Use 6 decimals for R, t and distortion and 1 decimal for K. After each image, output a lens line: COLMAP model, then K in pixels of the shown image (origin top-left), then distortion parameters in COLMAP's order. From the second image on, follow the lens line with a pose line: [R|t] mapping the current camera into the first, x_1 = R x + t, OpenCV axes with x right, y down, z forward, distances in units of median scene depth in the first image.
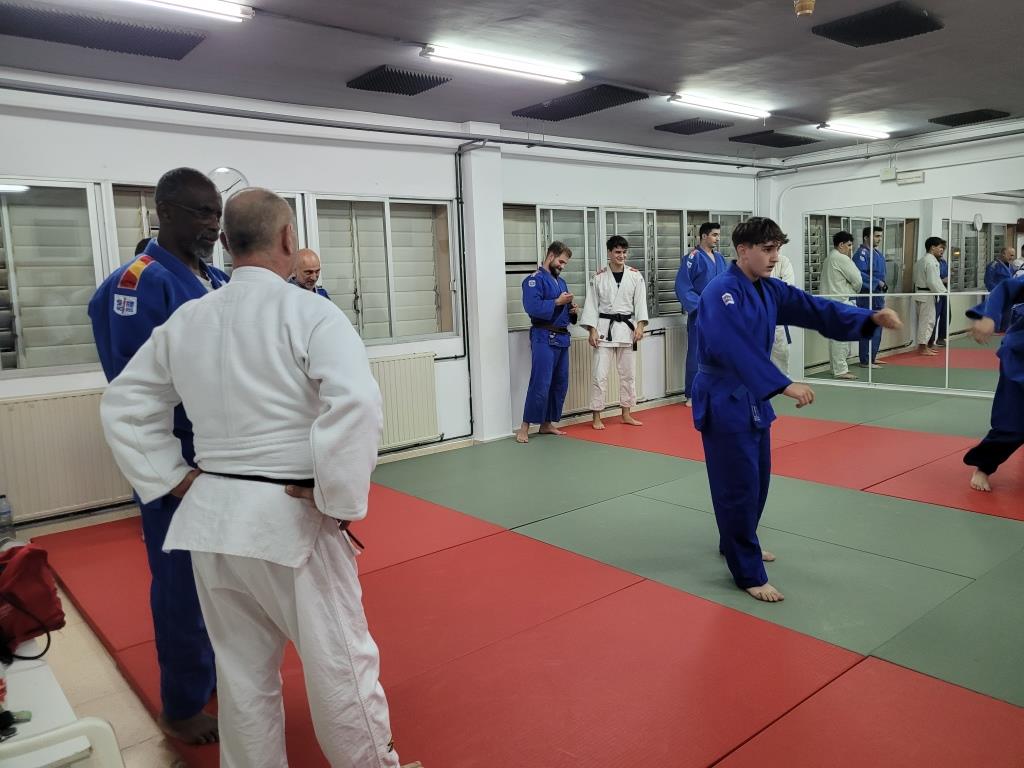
lens RADIAL K [[769.2, 0, 510.1], [0, 769.2, 366.9], [0, 0, 1]] dist [0.051259, -0.038916]
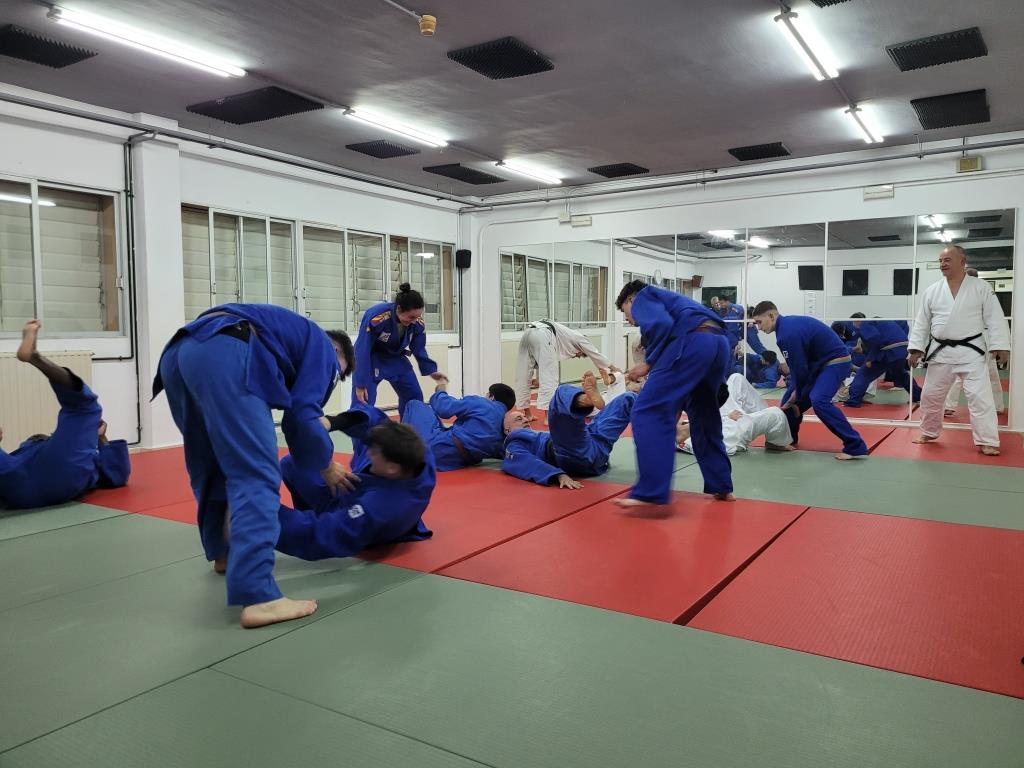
lens RADIAL K [[769.2, 0, 521.1], [0, 769.2, 374.6], [0, 0, 1]] dist [0.051259, -0.038916]
pose [[0.949718, 0.018438, 0.312563, 0.097737], [0.000617, 0.998153, -0.060755, 0.065415], [-0.313106, 0.057893, 0.947952, -0.046947]]
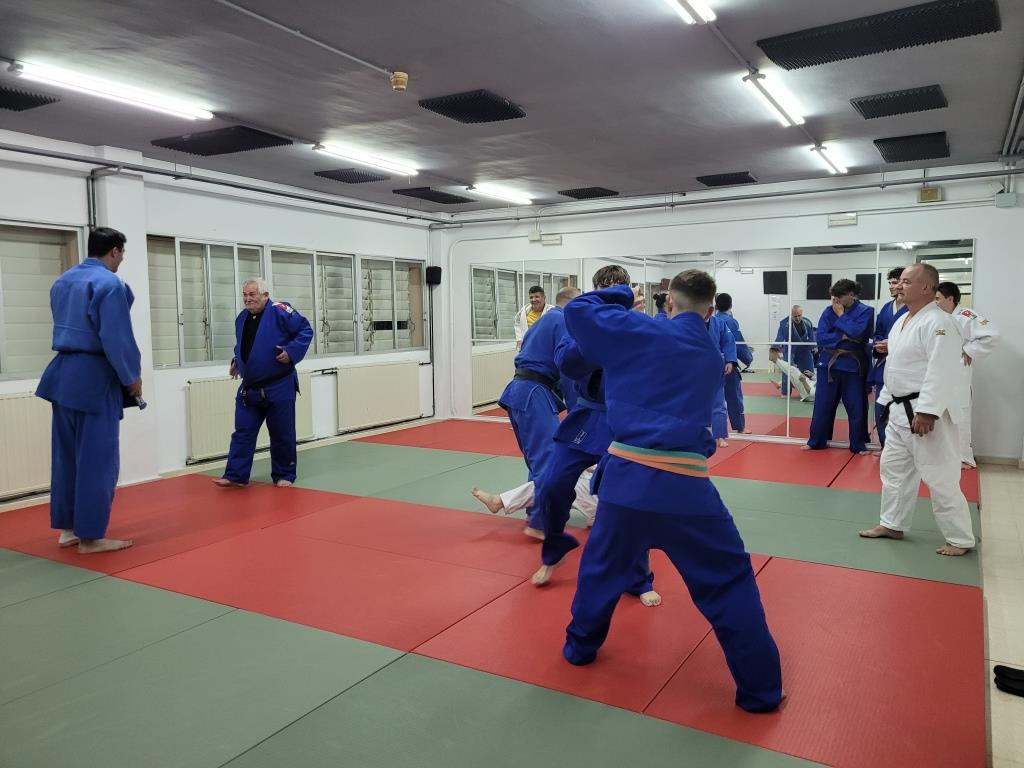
lens RADIAL K [[769.2, 0, 519.0], [0, 769.2, 377.8], [0, 0, 1]] dist [0.051259, -0.038916]
pose [[0.937280, 0.006295, 0.348520, 0.090664], [0.007485, 0.999243, -0.038179, 0.005331], [-0.348497, 0.038393, 0.936523, -0.055050]]
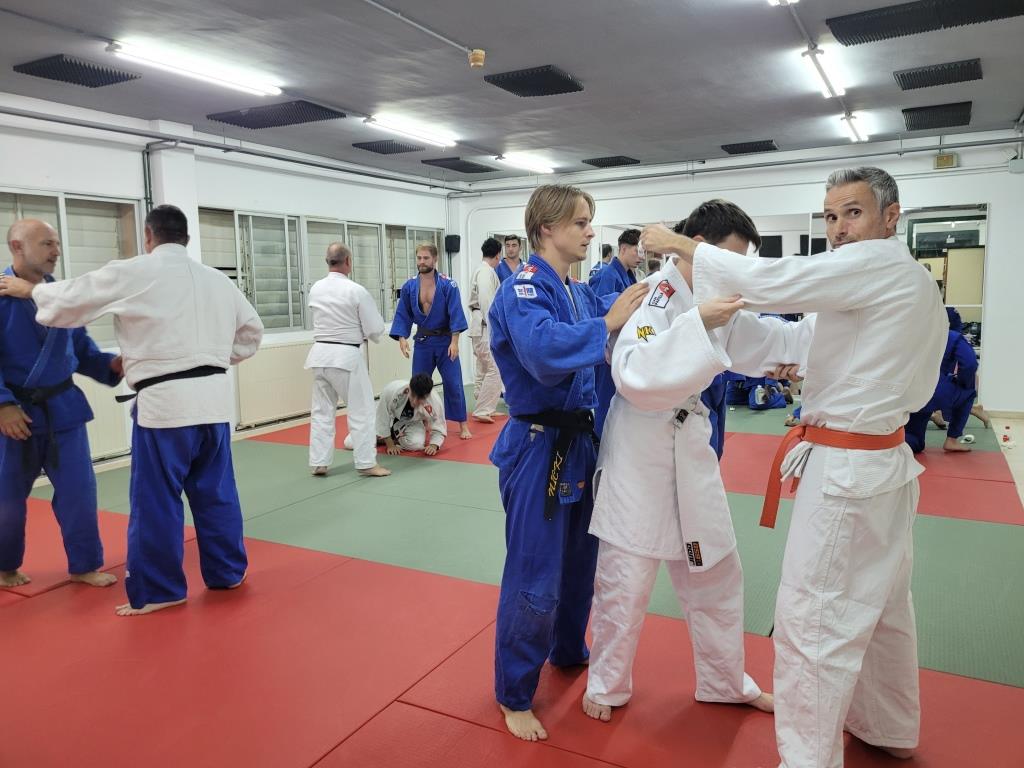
lens RADIAL K [[769.2, 0, 511.6], [0, 769.2, 364.4], [0, 0, 1]] dist [0.051259, -0.038916]
pose [[0.928160, -0.015227, 0.371869, -0.009283], [0.021555, 0.999685, -0.012866, 0.009439], [-0.371556, 0.019957, 0.928196, -0.058554]]
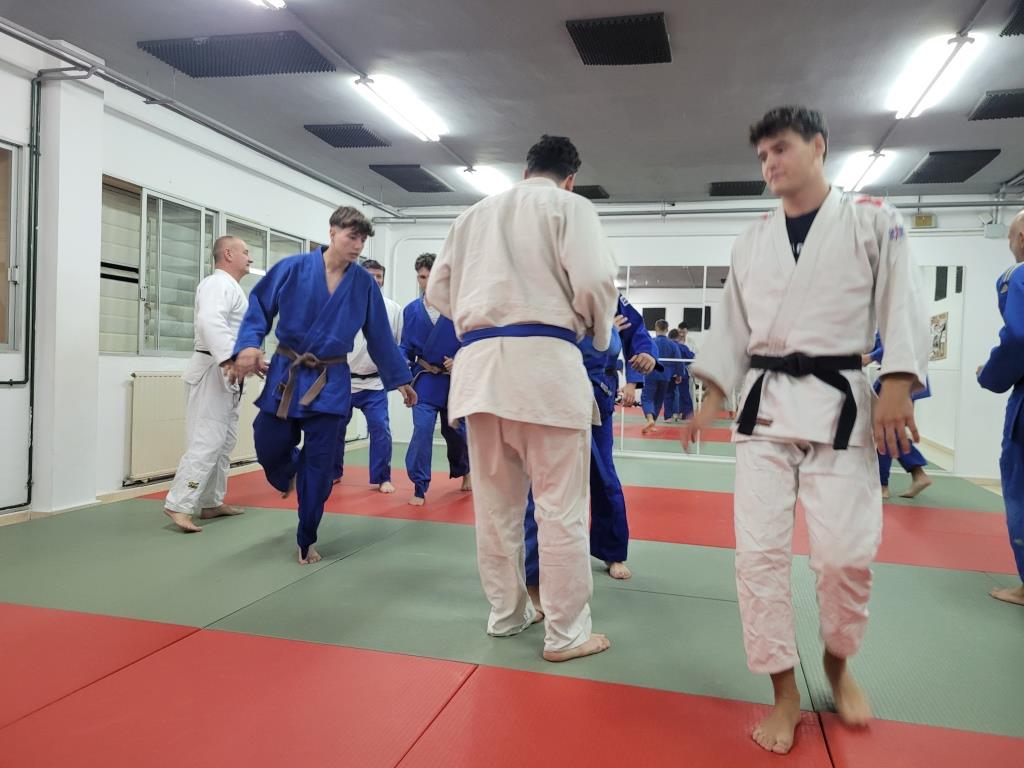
lens RADIAL K [[769.2, 0, 515.0], [0, 769.2, 378.1], [0, 0, 1]] dist [0.051259, -0.038916]
pose [[0.809345, 0.057501, 0.584512, -0.112559], [-0.002909, 0.995576, -0.093911, 0.044388], [-0.587327, 0.074306, 0.805932, 0.222574]]
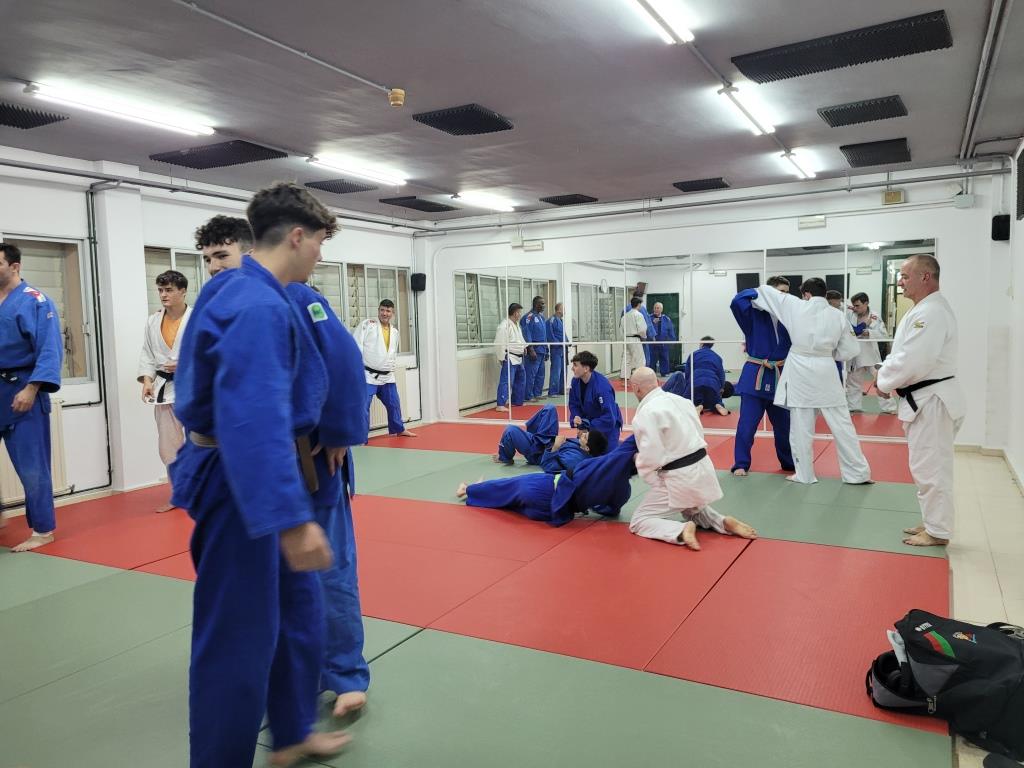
lens RADIAL K [[769.2, 0, 515.2], [0, 769.2, 380.6], [0, 0, 1]] dist [0.051259, -0.038916]
pose [[0.927528, -0.010728, 0.373599, 0.058624], [0.028782, 0.998670, -0.042781, 0.015498], [-0.372644, 0.050434, 0.926603, -0.086616]]
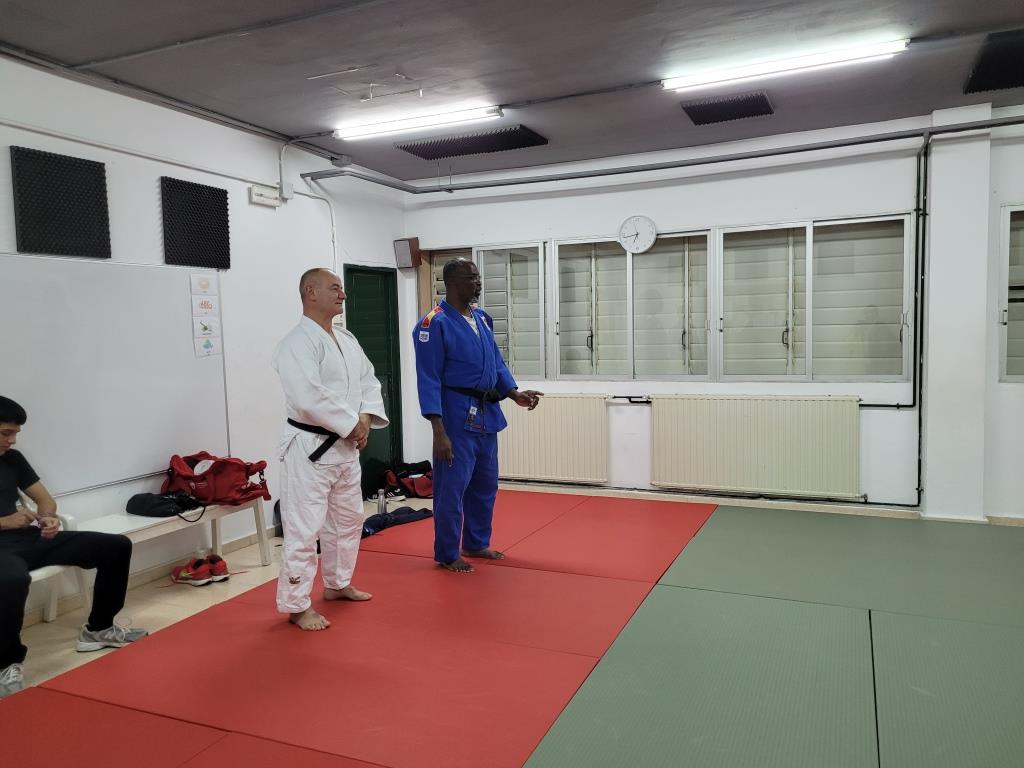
lens RADIAL K [[769.2, 0, 510.7], [0, 769.2, 385.6], [0, 0, 1]] dist [0.051259, -0.038916]
pose [[0.446004, 0.092802, -0.890207, 0.481031], [-0.090716, 0.994175, 0.058191, -0.045263], [0.890422, 0.054803, 0.451825, 0.266080]]
